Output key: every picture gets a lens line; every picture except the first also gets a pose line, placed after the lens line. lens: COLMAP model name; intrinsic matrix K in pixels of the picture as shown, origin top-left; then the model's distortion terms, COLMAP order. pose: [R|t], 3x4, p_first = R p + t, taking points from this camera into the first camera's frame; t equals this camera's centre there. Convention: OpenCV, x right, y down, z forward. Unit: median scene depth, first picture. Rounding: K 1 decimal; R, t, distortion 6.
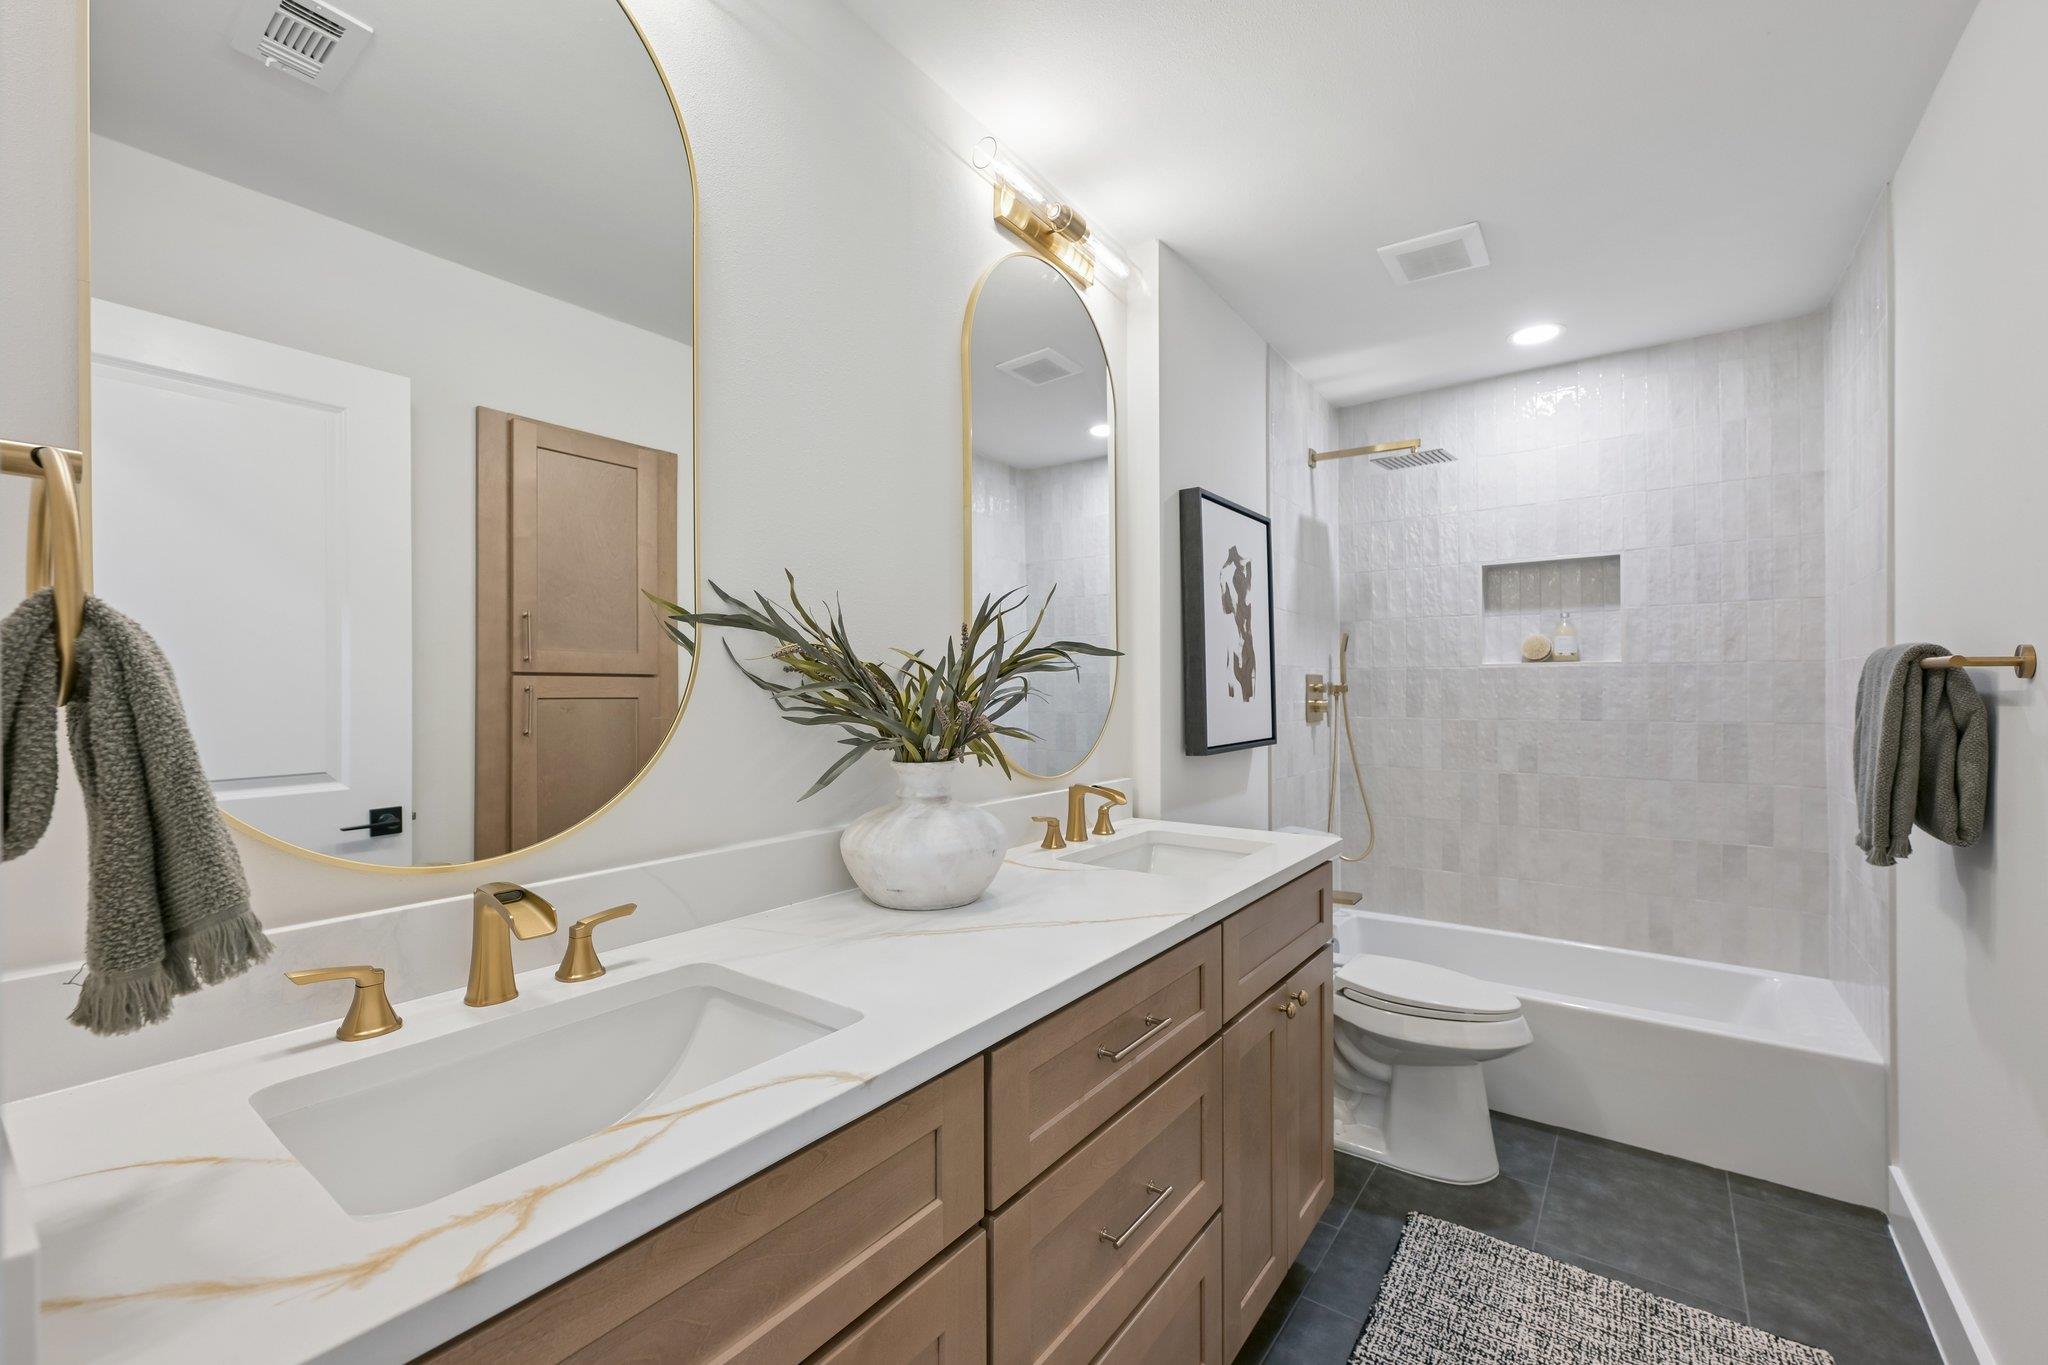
lens RADIAL K [[844.5, 0, 1021.6], [0, 844.5, 691.8], [0, 0, 1]] dist [0.000615, 0.000469]
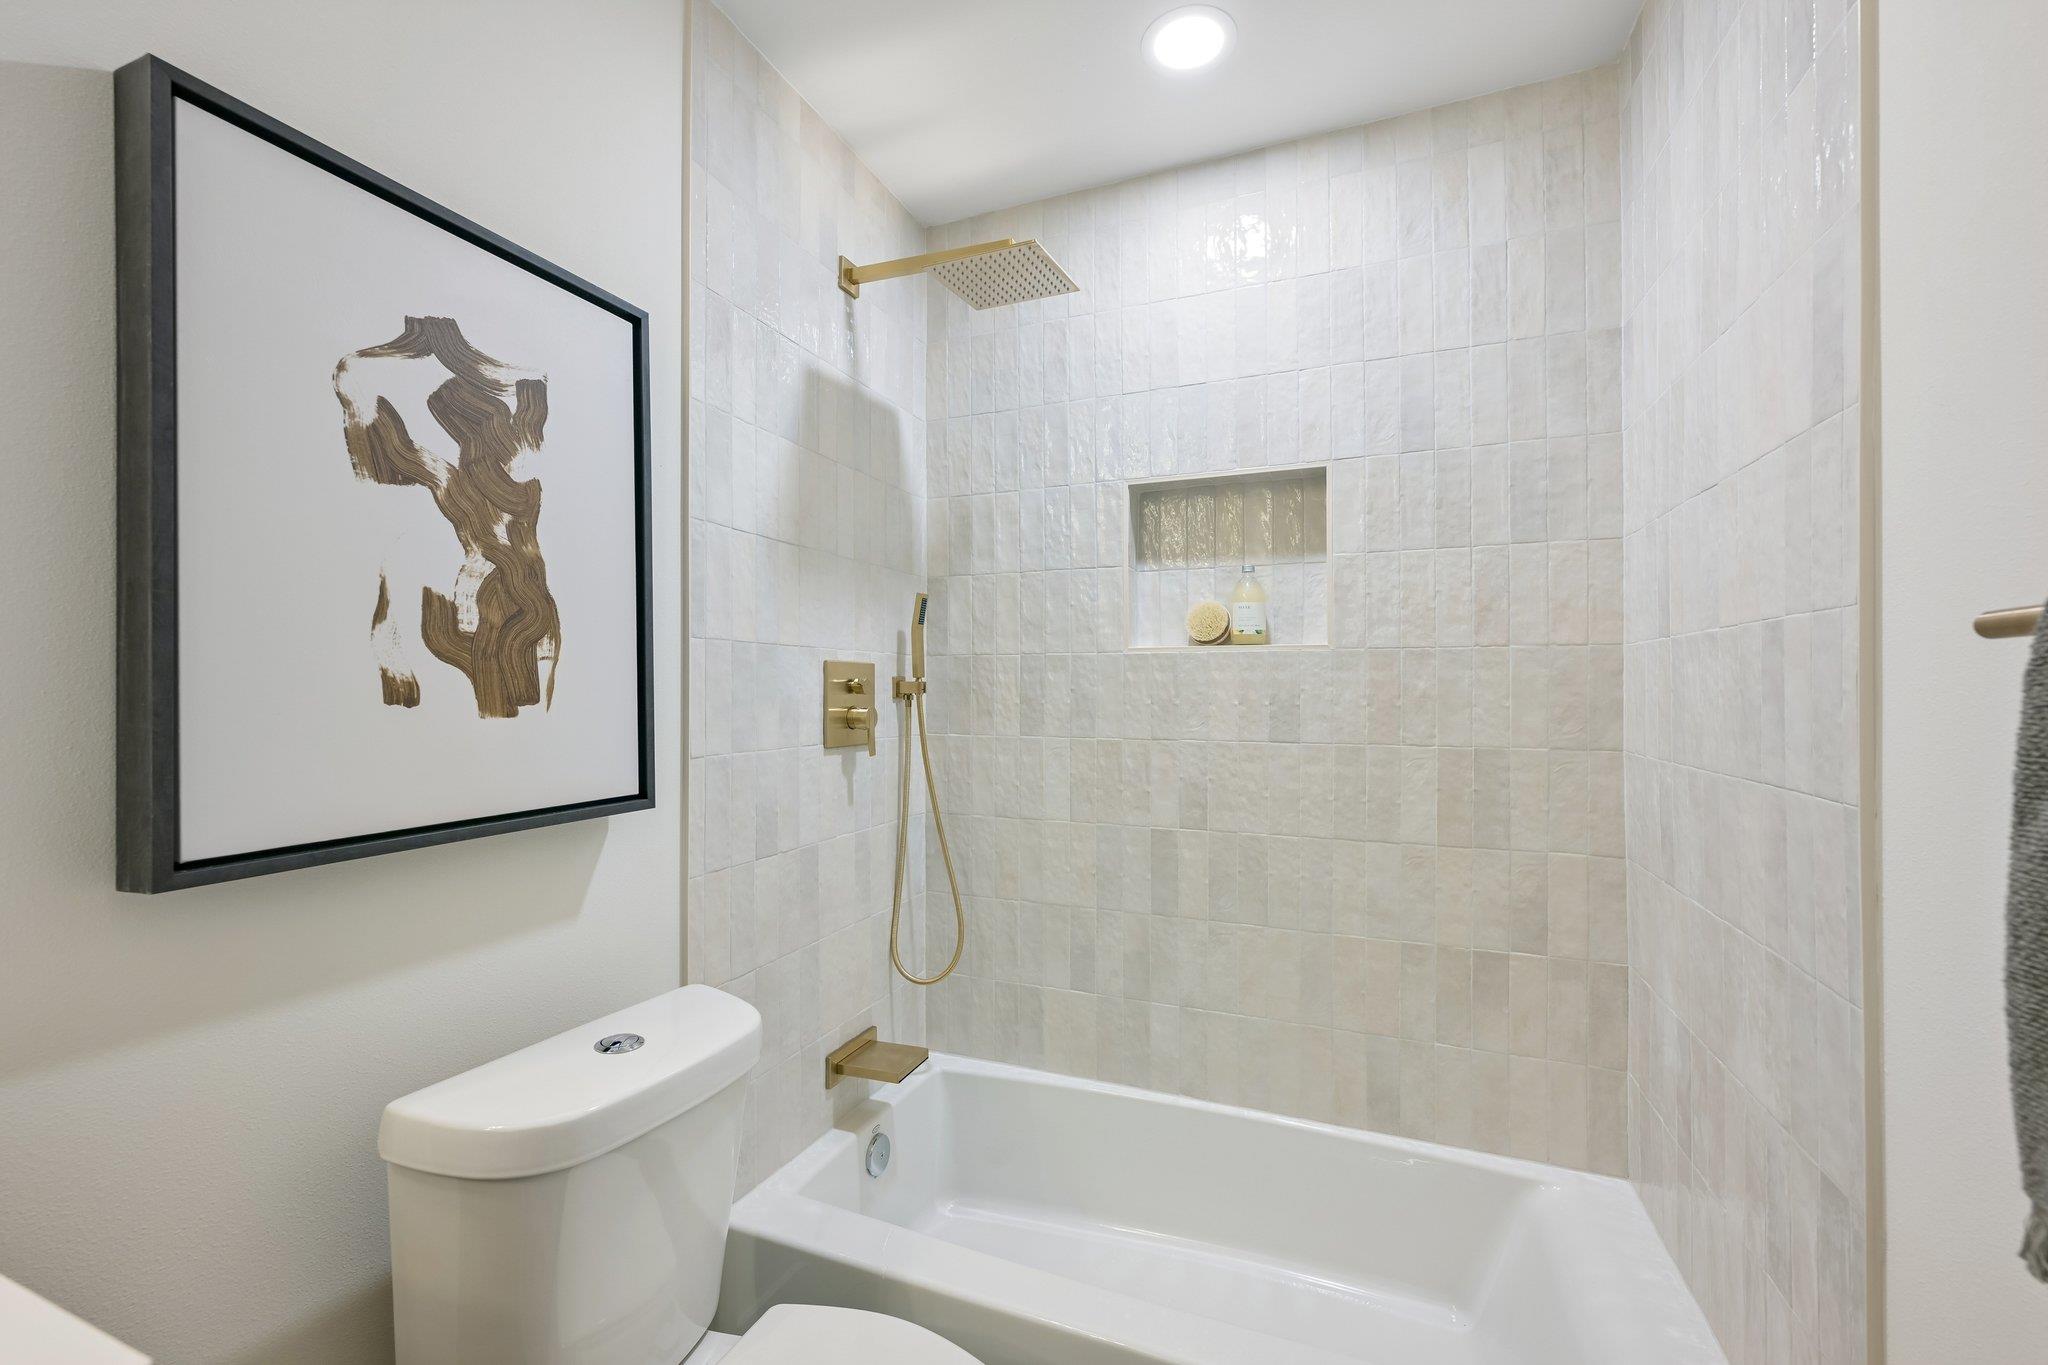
lens RADIAL K [[844.5, 0, 1027.5], [0, 844.5, 683.4], [0, 0, 1]] dist [0.000615, 0.000469]
pose [[0.968296, 0.006982, 0.249708, 0.358764], [-0.004715, 0.999942, -0.009673, -0.001308], [-0.249762, 0.008189, 0.968273, 0.479099]]
